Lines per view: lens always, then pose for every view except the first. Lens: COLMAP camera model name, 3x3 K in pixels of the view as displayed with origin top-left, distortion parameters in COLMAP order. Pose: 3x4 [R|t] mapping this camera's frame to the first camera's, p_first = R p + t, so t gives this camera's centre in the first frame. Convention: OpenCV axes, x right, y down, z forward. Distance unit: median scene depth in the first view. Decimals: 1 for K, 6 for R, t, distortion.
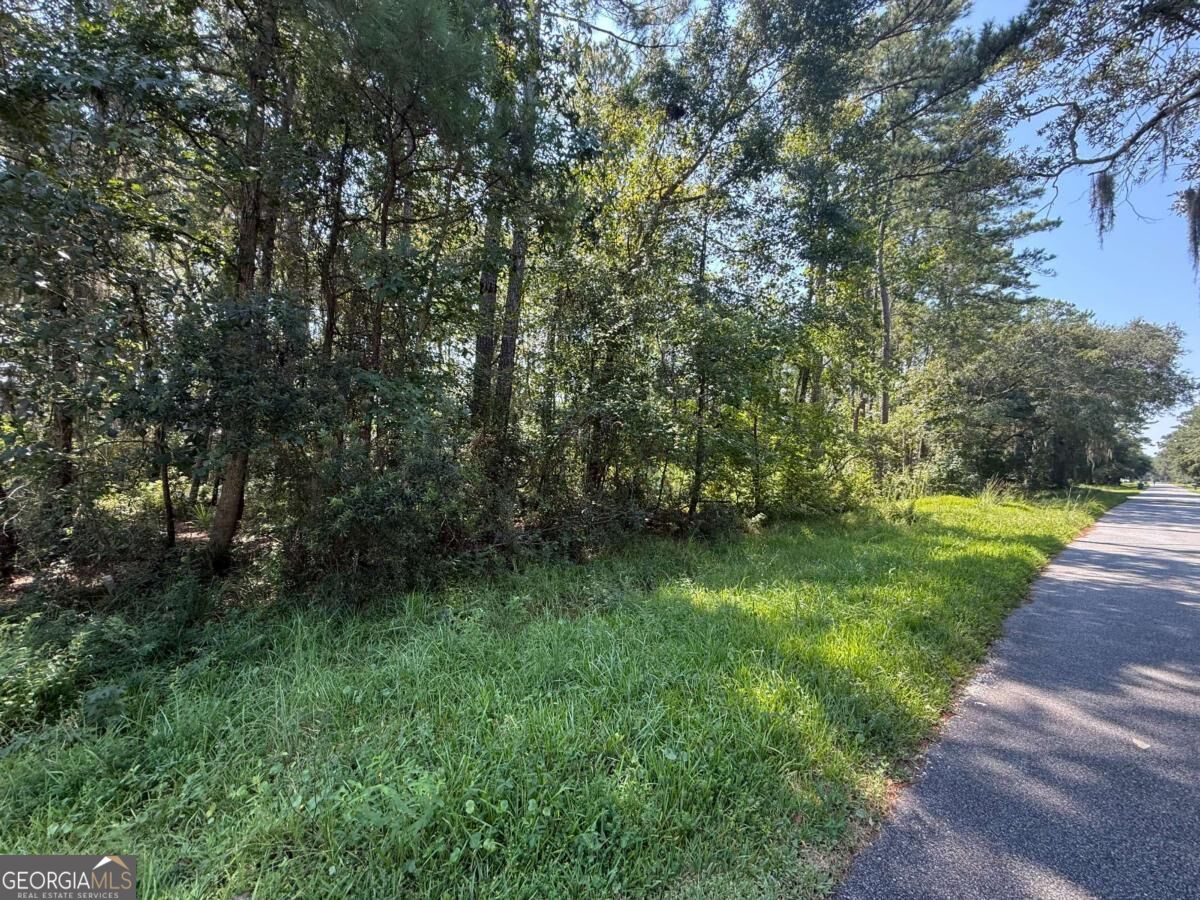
lens RADIAL K [[480.0, 0, 605.3], [0, 480.0, 454.6], [0, 0, 1]] dist [0.003104, -0.000239]
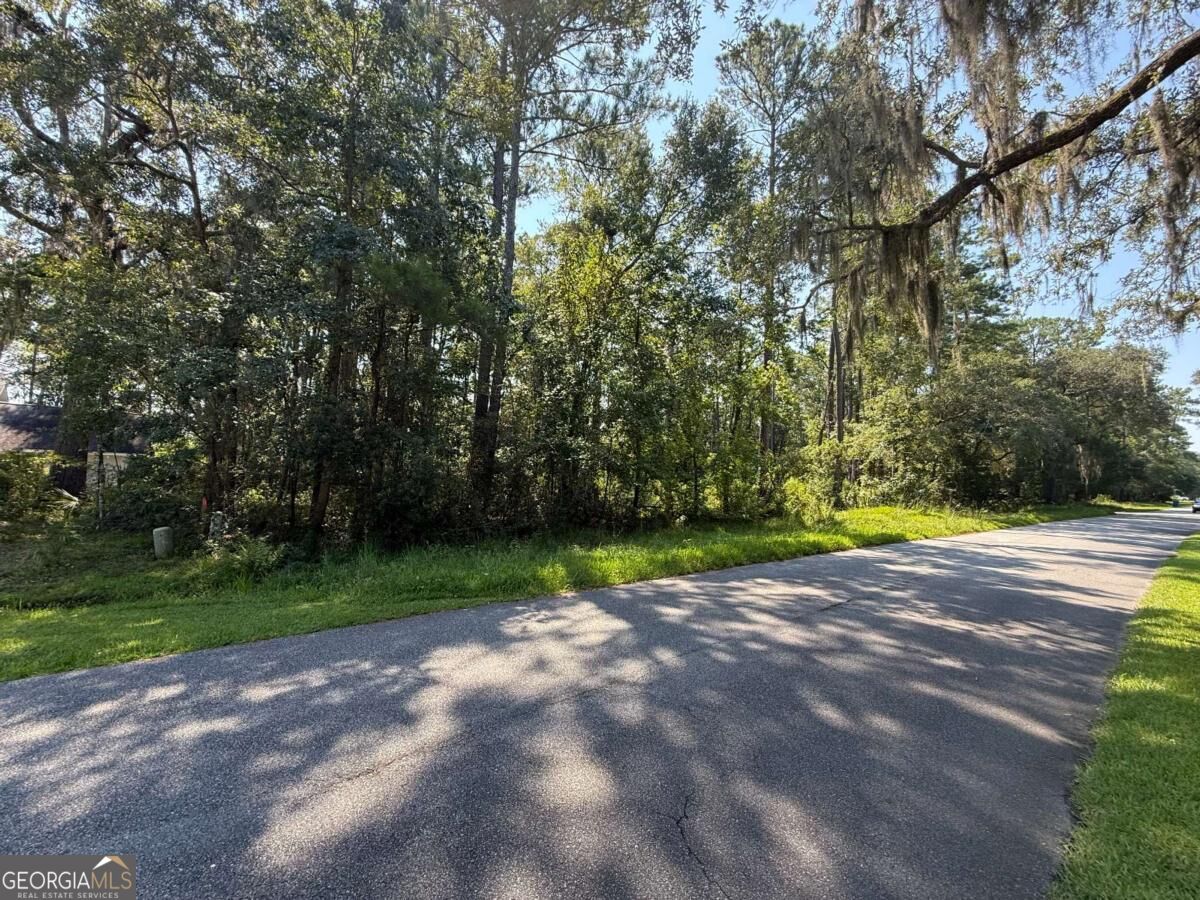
lens RADIAL K [[480.0, 0, 598.9], [0, 480.0, 451.0], [0, 0, 1]] dist [0.003104, -0.000239]
pose [[0.997464, 0.002288, -0.071140, 0.080716], [-0.004930, 0.999304, -0.036986, -0.002305], [0.071005, 0.037243, 0.996780, -0.153988]]
